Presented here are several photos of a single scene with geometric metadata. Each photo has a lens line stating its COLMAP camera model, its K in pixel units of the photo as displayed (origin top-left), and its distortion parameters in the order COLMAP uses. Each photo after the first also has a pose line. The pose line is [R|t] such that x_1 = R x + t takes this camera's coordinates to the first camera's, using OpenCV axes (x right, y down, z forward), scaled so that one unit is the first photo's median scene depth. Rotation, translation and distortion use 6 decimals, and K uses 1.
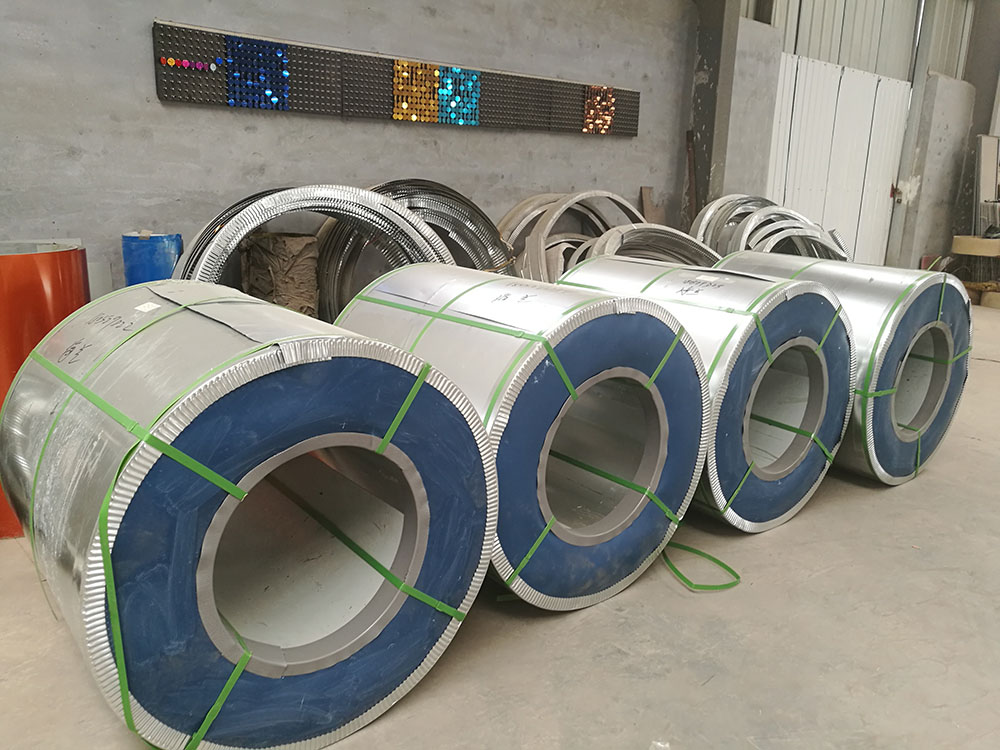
lens RADIAL K [[802.8, 0, 500.0], [0, 802.8, 375.0], [0, 0, 1]] dist [-0.045328, 0.072476]
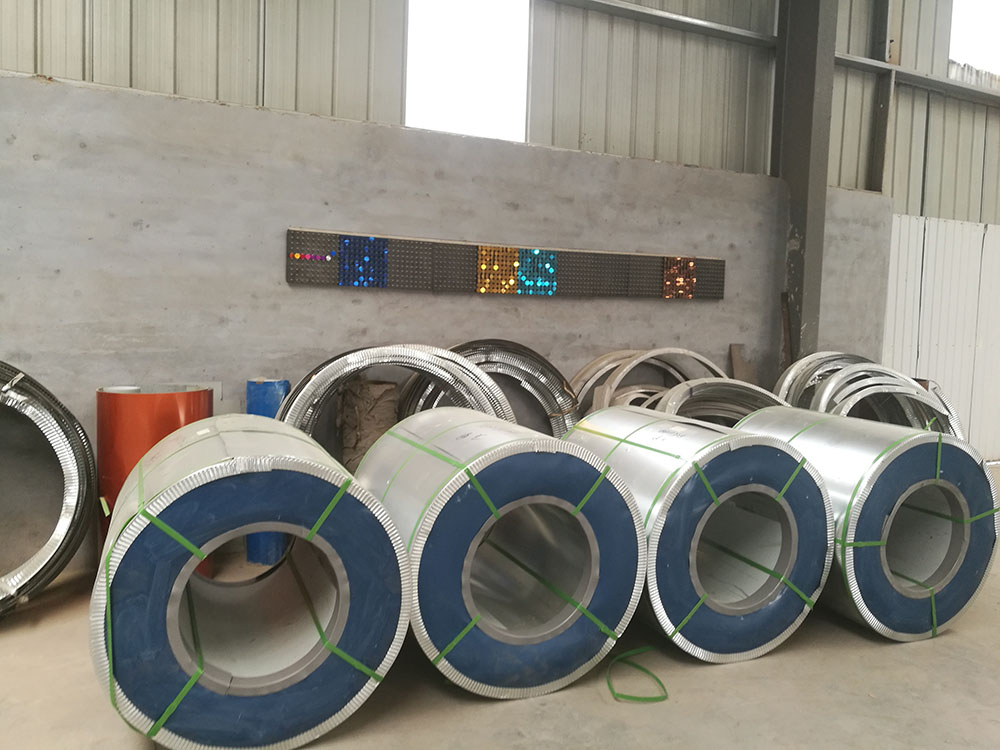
lens RADIAL K [[802.8, 0, 500.0], [0, 802.8, 375.0], [0, 0, 1]] dist [-0.045328, 0.072476]
pose [[0.958302, 0.019954, -0.285061, 0.291242], [-0.070003, 0.983556, -0.166483, 0.011152], [0.277051, 0.179496, 0.943940, -0.150334]]
